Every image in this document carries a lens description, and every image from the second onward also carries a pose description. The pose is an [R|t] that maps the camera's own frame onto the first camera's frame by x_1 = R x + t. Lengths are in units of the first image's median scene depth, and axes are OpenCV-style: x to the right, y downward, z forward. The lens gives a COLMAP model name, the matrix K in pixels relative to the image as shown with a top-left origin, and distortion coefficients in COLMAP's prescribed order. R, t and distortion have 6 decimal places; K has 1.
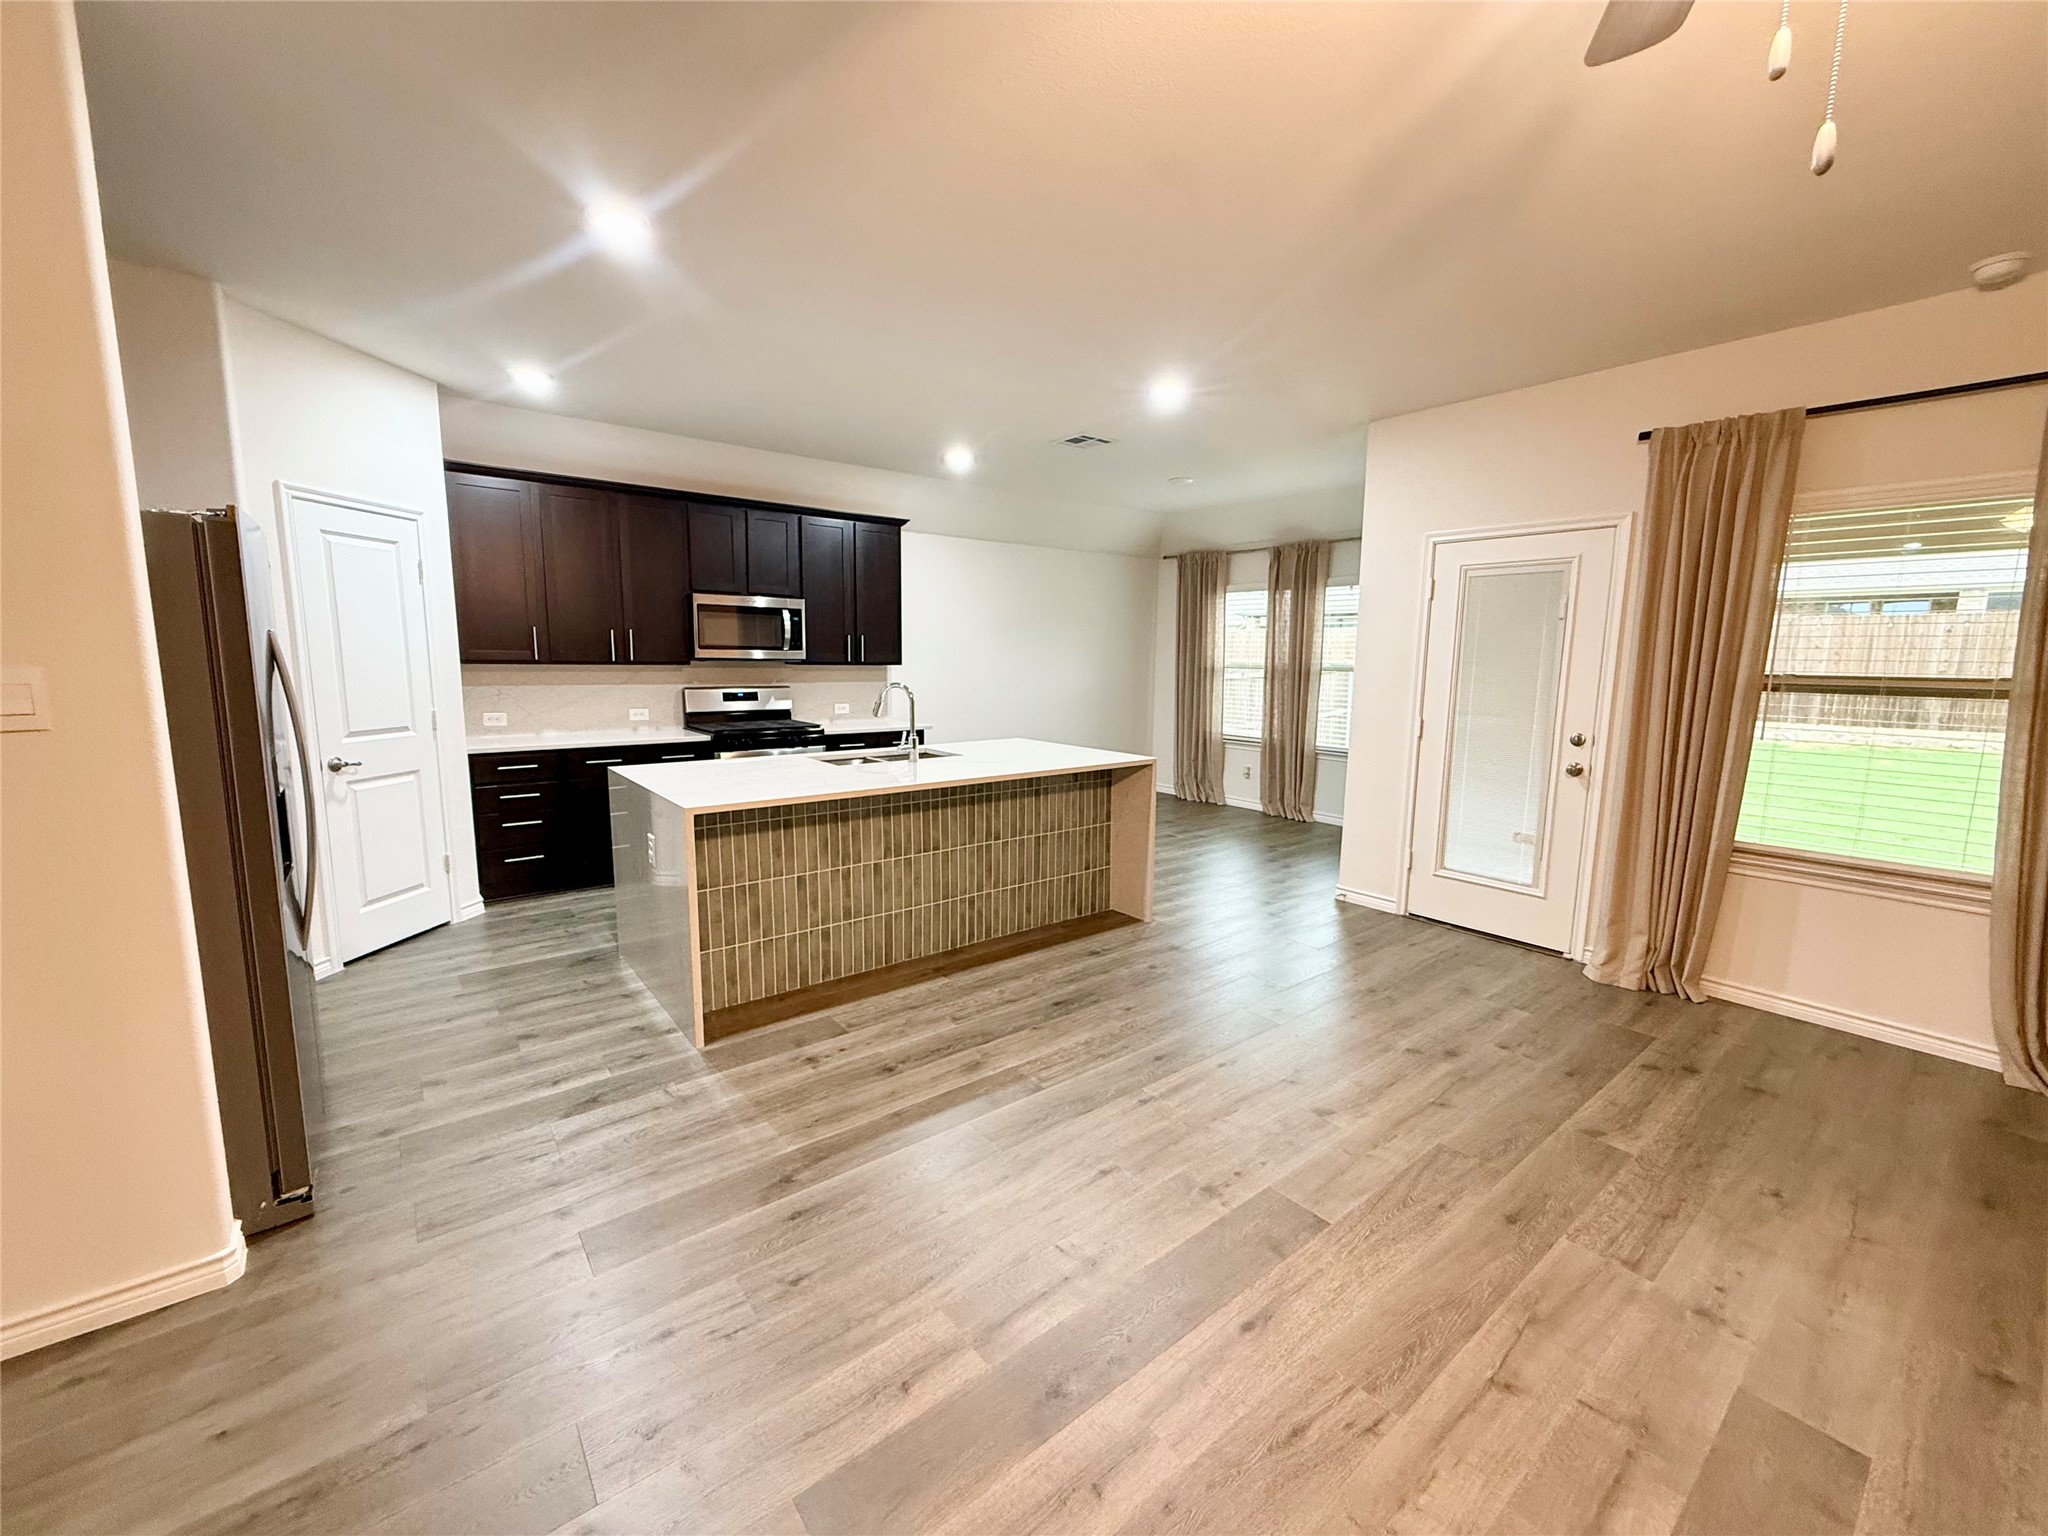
lens RADIAL K [[817.0, 0, 1023.2], [0, 817.0, 765.7], [0, 0, 1]] dist [-0.000274, -0.000106]
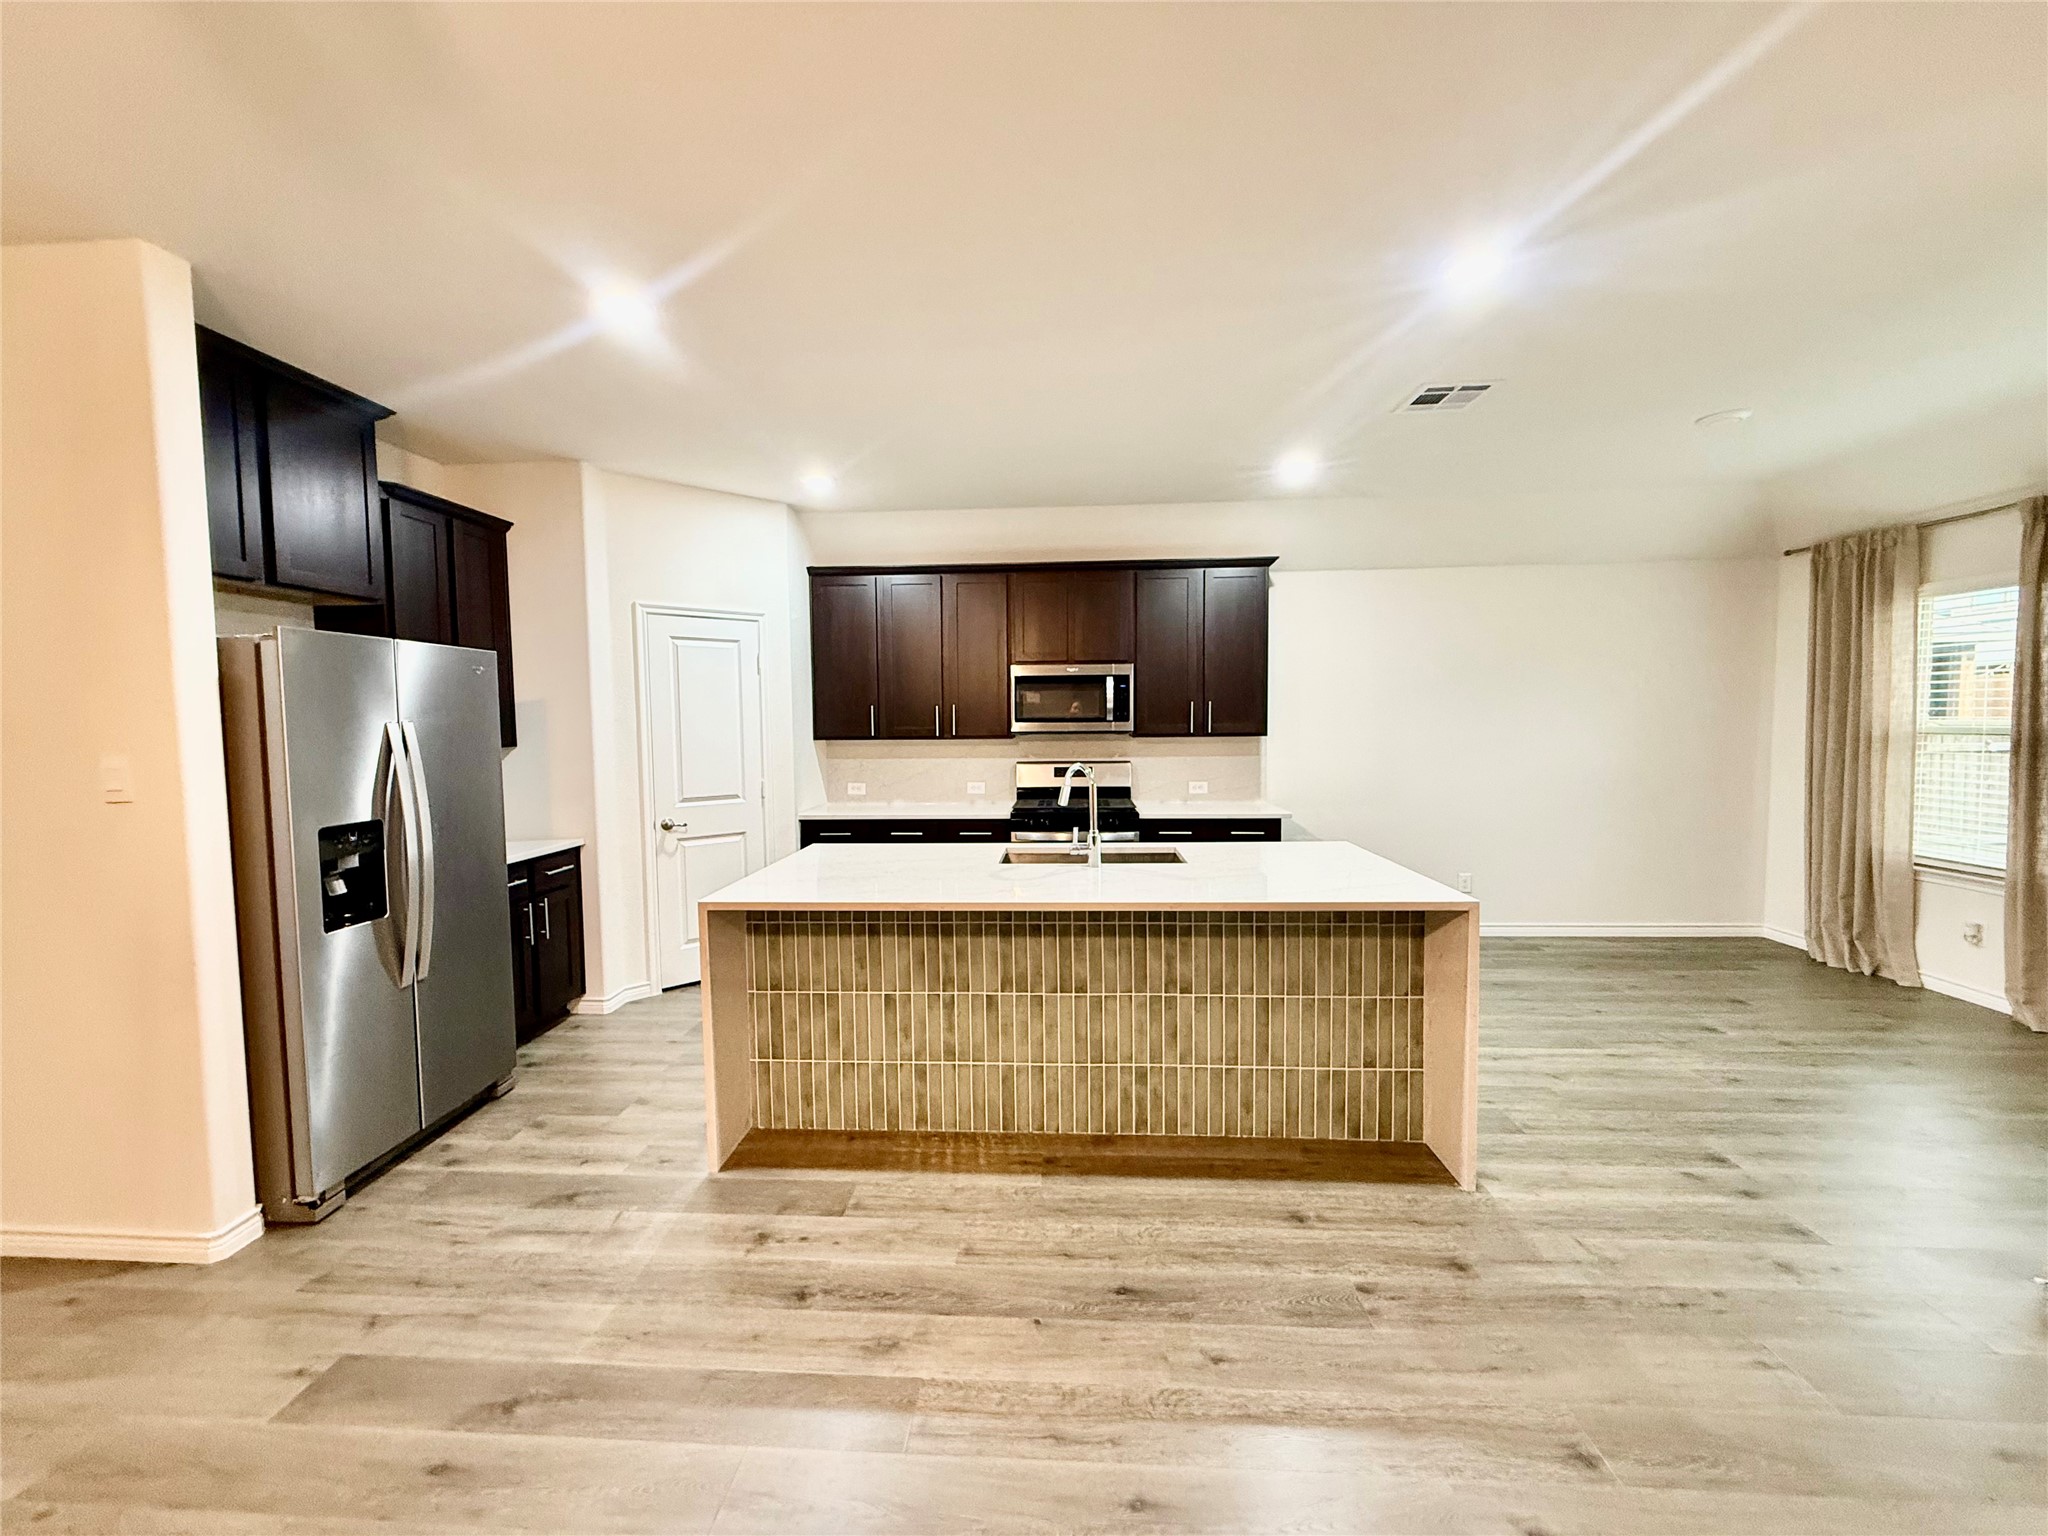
lens RADIAL K [[817.0, 0, 1017.9], [0, 817.0, 766.0], [0, 0, 1]] dist [-0.000274, -0.000106]
pose [[0.742202, 0.016371, -0.669976, 0.293473], [-0.070125, 0.996111, -0.053345, -0.048023], [0.666497, 0.086575, 0.740464, 0.346546]]
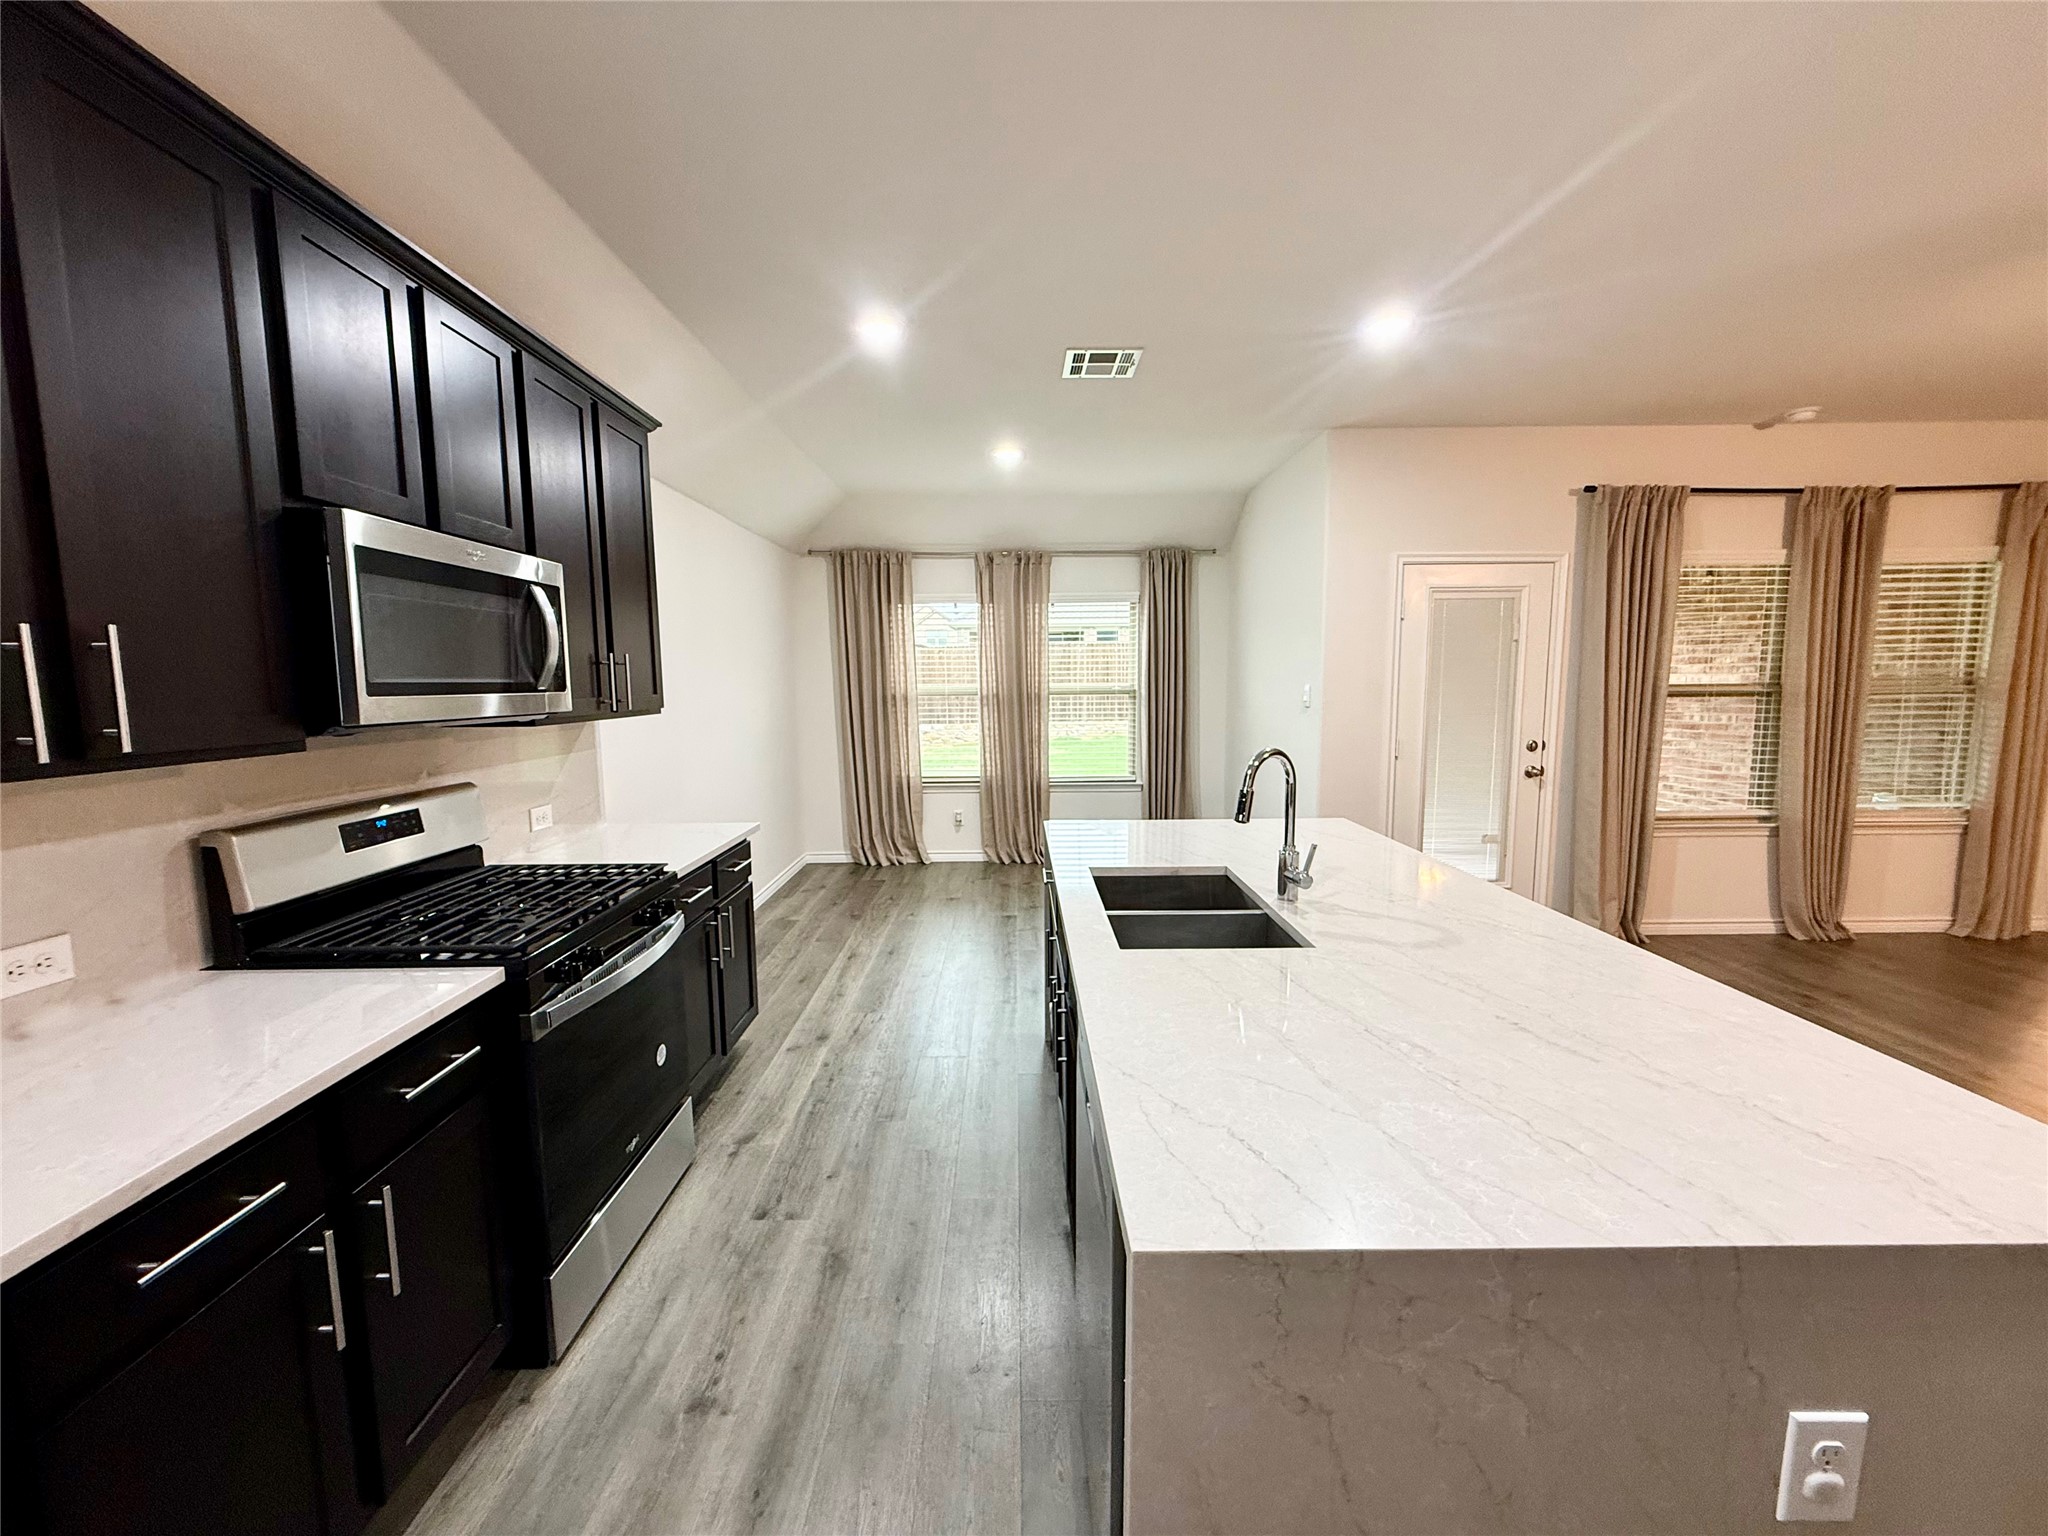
lens RADIAL K [[817.0, 0, 1023.2], [0, 817.0, 760.9], [0, 0, 1]] dist [-0.000274, -0.000106]
pose [[0.618432, -0.099934, 0.779458, -0.570283], [0.124020, 0.991863, 0.028767, -0.114512], [-0.775990, 0.078878, 0.625793, 0.729134]]
